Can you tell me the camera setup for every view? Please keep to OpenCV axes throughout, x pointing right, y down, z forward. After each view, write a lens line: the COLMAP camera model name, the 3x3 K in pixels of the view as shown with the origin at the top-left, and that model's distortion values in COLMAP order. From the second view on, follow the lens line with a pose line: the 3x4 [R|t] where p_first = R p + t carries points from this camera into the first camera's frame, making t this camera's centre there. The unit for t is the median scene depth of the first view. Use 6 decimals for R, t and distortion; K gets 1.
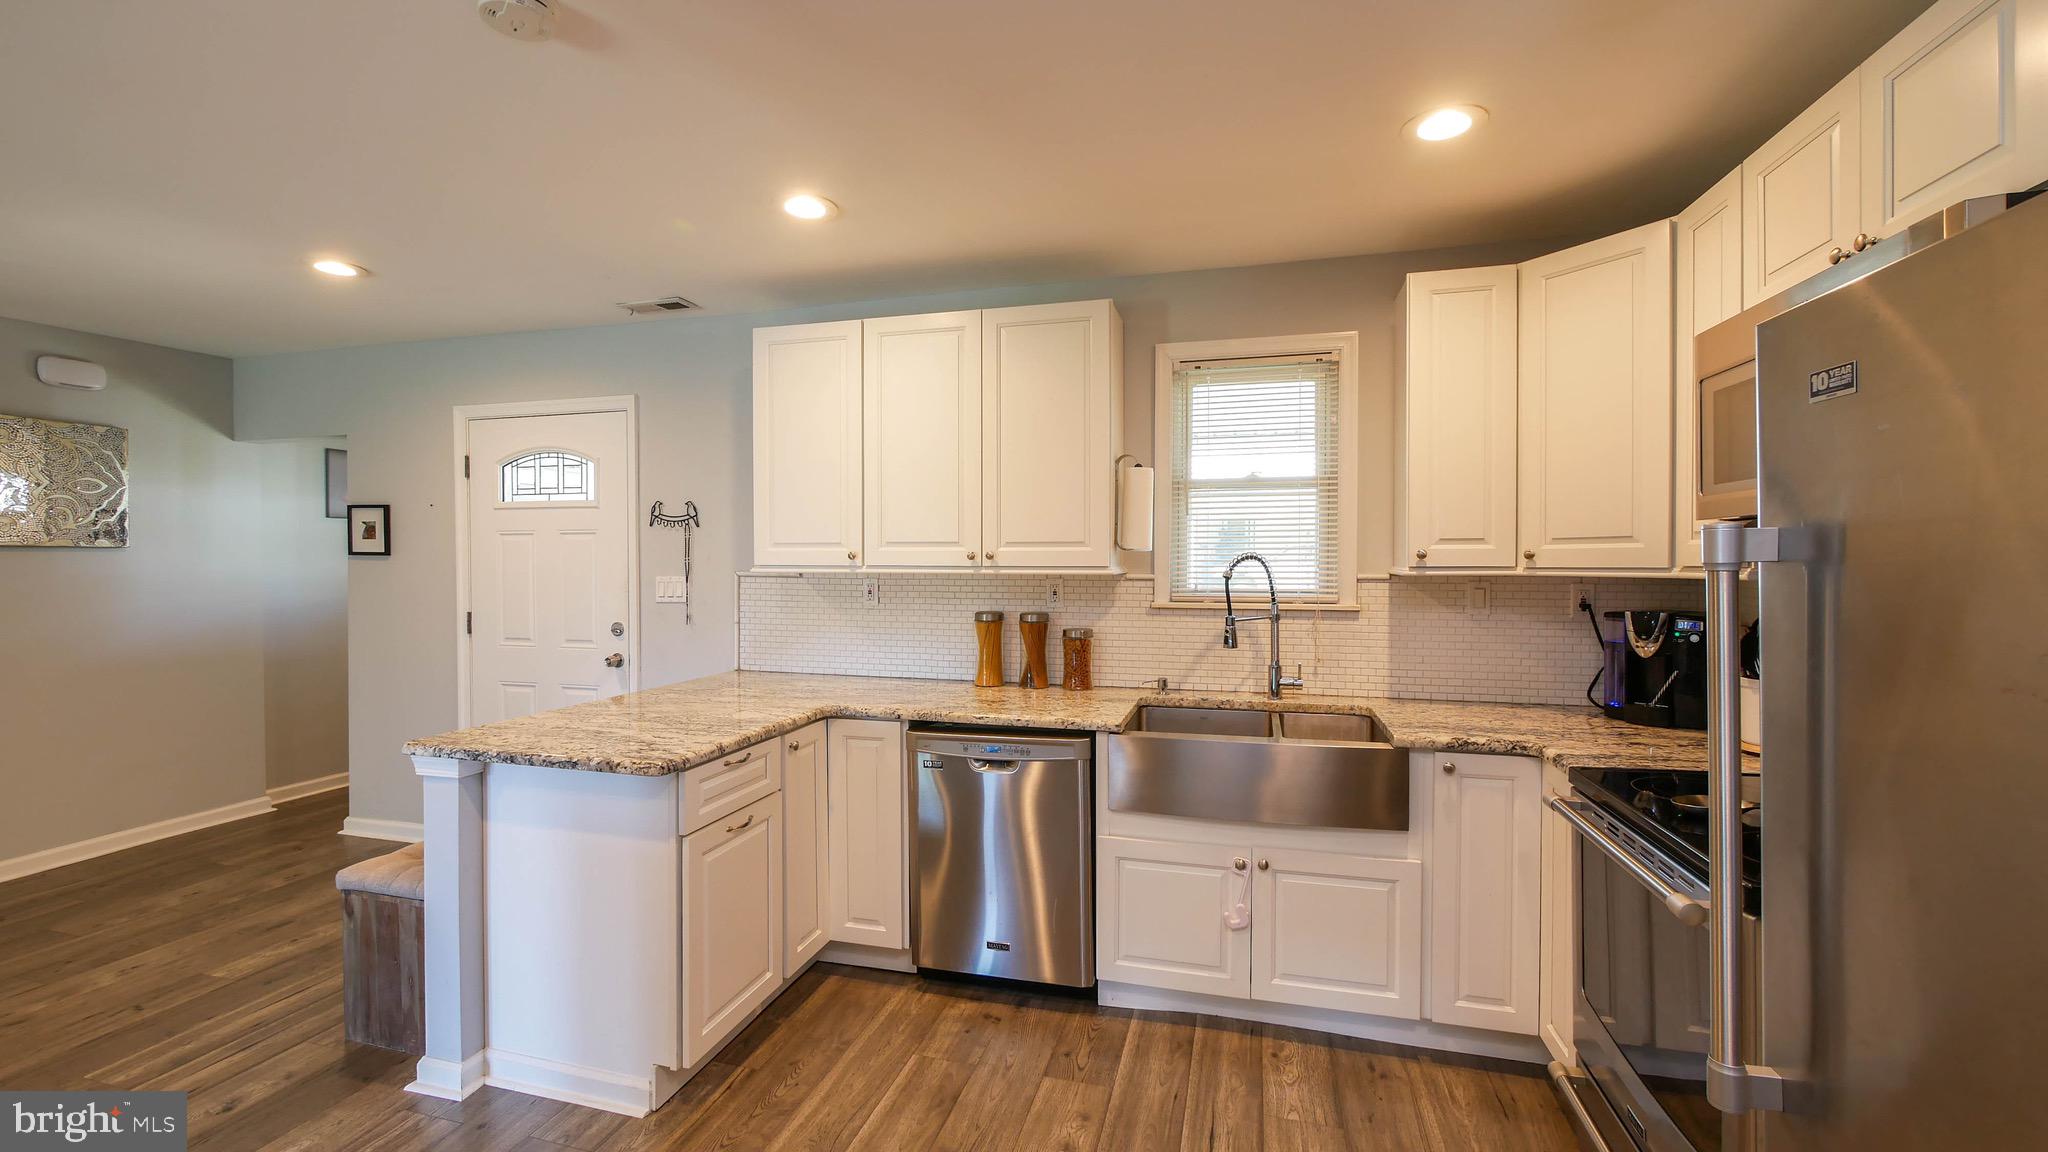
lens RADIAL K [[847.2, 0, 1026.3], [0, 847.2, 556.8], [0, 0, 1]] dist [-0.002150, 0.000143]
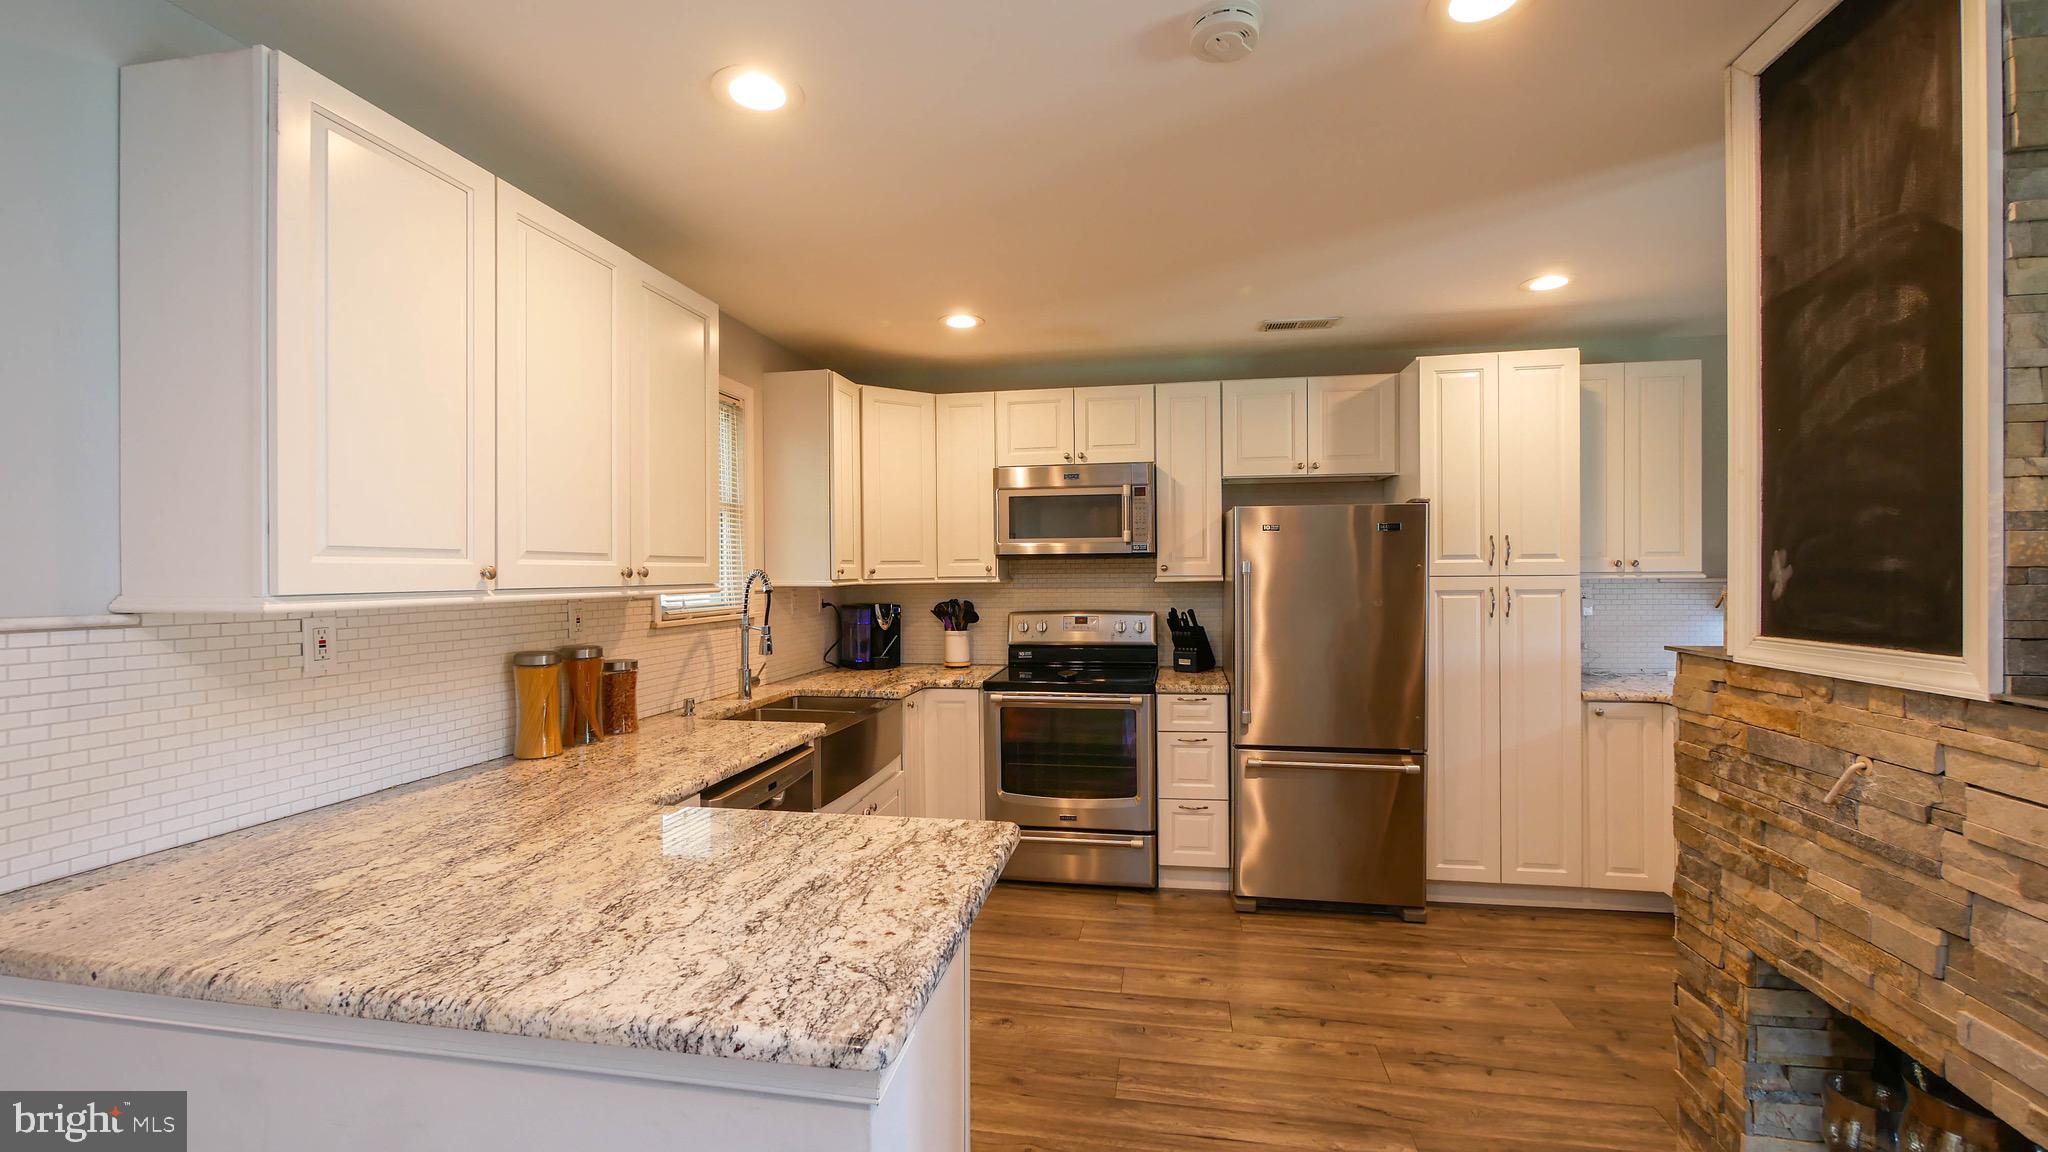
lens RADIAL K [[847.2, 0, 1025.7], [0, 847.2, 575.1], [0, 0, 1]] dist [-0.002150, 0.000143]
pose [[-0.079147, -0.001344, 0.996862, -0.803582], [0.011951, 0.999926, 0.002297, 0.003844], [-0.996791, 0.012096, -0.079125, 0.655264]]
